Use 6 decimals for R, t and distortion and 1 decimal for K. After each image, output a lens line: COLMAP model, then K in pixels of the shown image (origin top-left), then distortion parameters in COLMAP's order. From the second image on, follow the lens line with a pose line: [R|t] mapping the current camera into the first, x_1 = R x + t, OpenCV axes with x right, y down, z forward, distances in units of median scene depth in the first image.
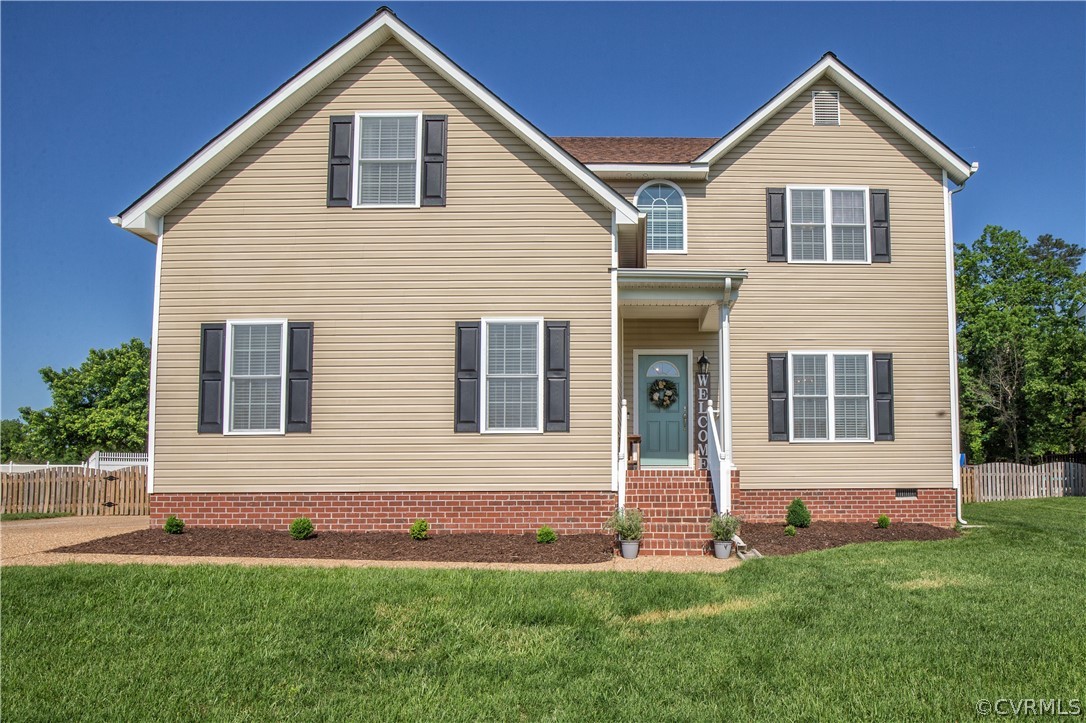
lens RADIAL K [[505.5, 0, 601.8], [0, 505.5, 444.7], [0, 0, 1]] dist [-0.024470, 0.002219]
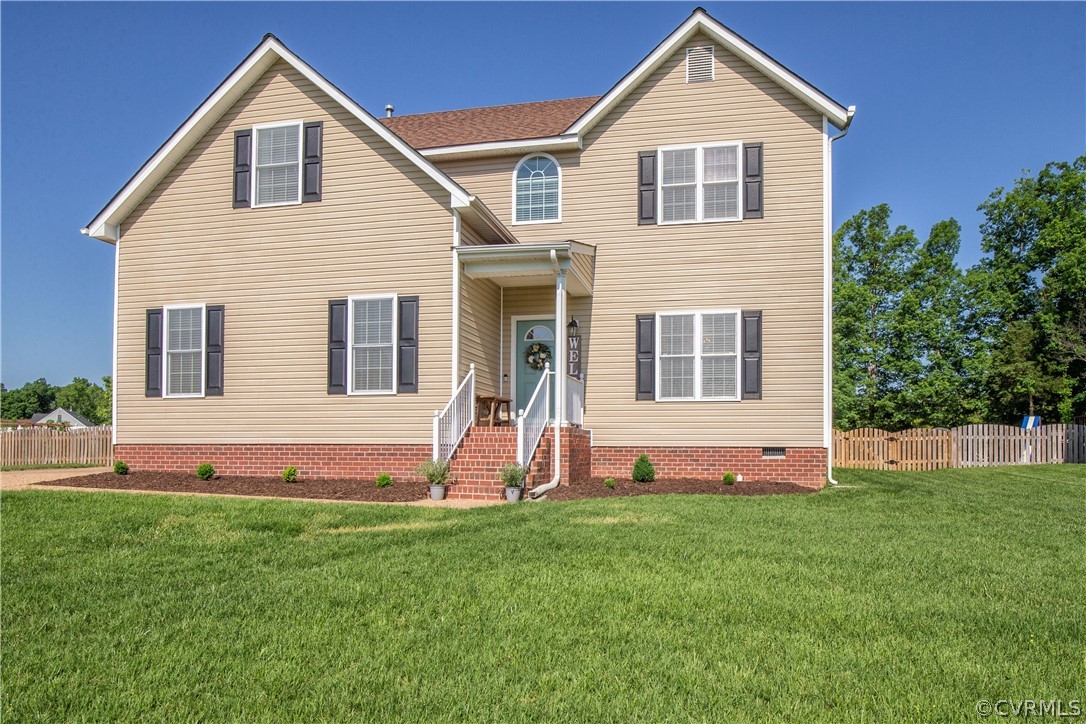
lens RADIAL K [[529.6, 0, 541.4], [0, 529.6, 423.5], [0, 0, 1]] dist [-0.020533, 0.000060]
pose [[0.984271, 0.001168, -0.176662, 0.342876], [0.004008, 0.999573, 0.028942, 0.008309], [0.176620, -0.029195, 0.983846, -0.109255]]
